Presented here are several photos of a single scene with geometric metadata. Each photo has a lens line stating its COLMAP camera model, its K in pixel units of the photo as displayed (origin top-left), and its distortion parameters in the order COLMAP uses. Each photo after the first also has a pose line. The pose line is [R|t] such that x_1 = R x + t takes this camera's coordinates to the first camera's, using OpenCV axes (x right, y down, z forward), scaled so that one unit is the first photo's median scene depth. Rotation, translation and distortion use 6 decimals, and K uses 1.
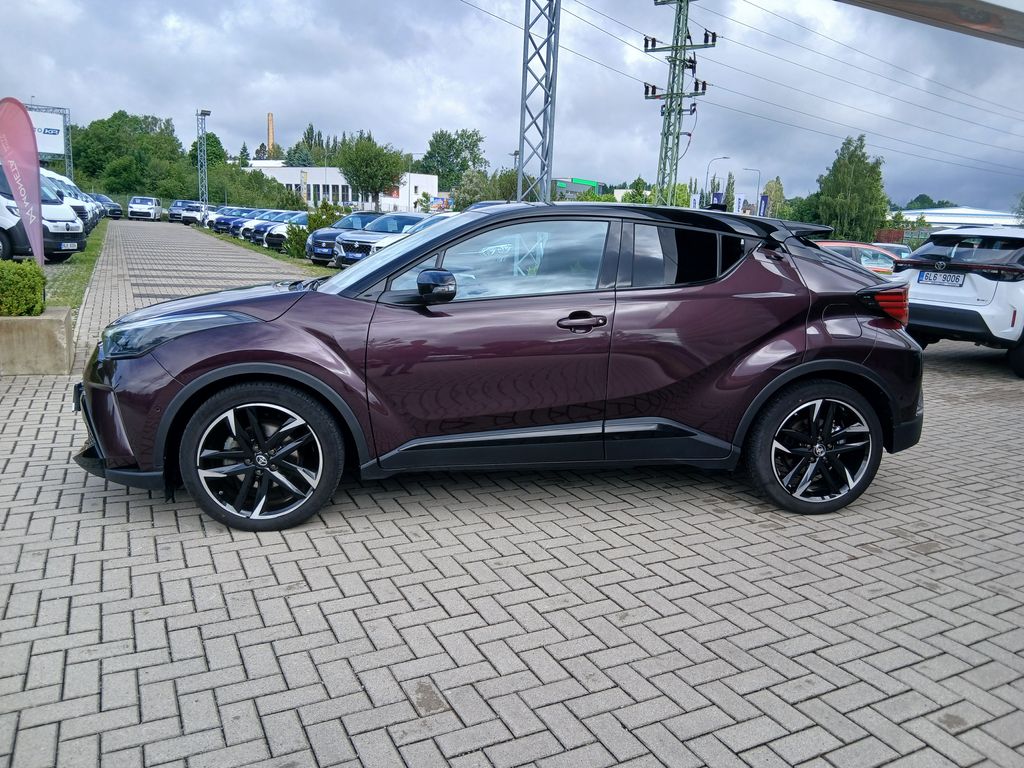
lens RADIAL K [[784.8, 0, 515.1], [0, 784.8, 355.1], [0, 0, 1]] dist [0.082066, -0.130278]
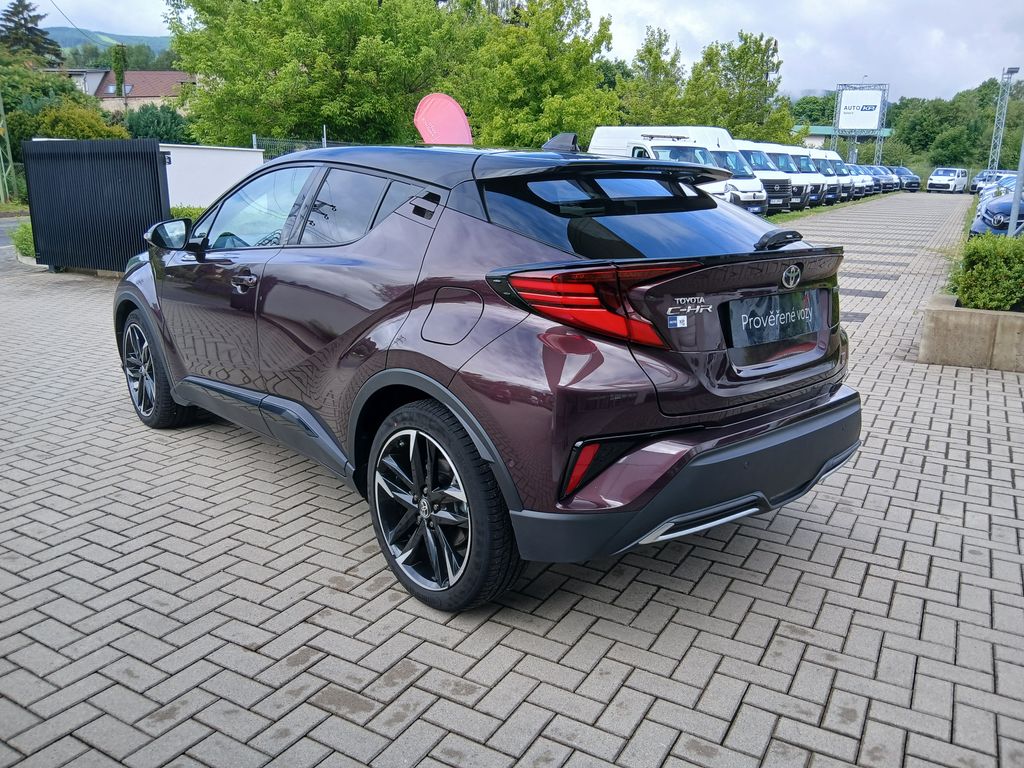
lens RADIAL K [[784.8, 0, 515.1], [0, 784.8, 355.1], [0, 0, 1]] dist [0.082066, -0.130278]
pose [[0.555300, 0.149241, -0.818150, 0.103805], [-0.123768, 0.987642, 0.096154, -0.008411], [0.822389, 0.047866, 0.566908, 0.076187]]
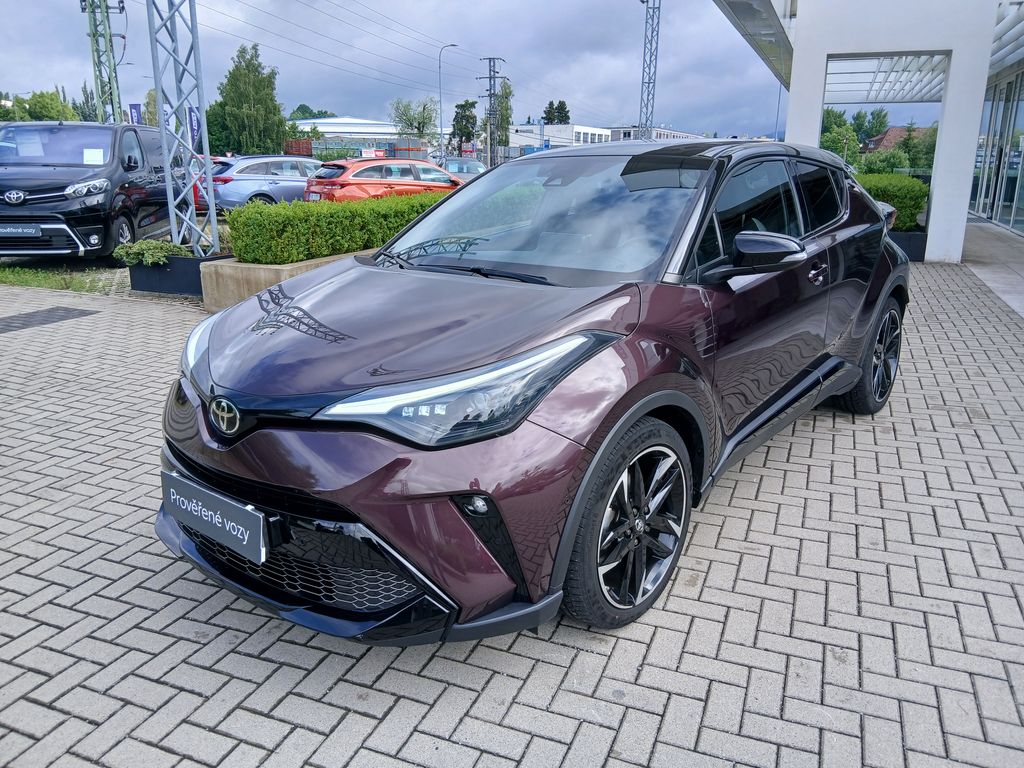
lens RADIAL K [[784.8, 0, 515.1], [0, 784.8, 355.1], [0, 0, 1]] dist [0.082066, -0.130278]
pose [[0.745251, -0.205139, 0.634444, -0.083069], [0.136371, 0.978278, 0.156124, -0.015066], [-0.652690, -0.029832, 0.757038, 0.052284]]
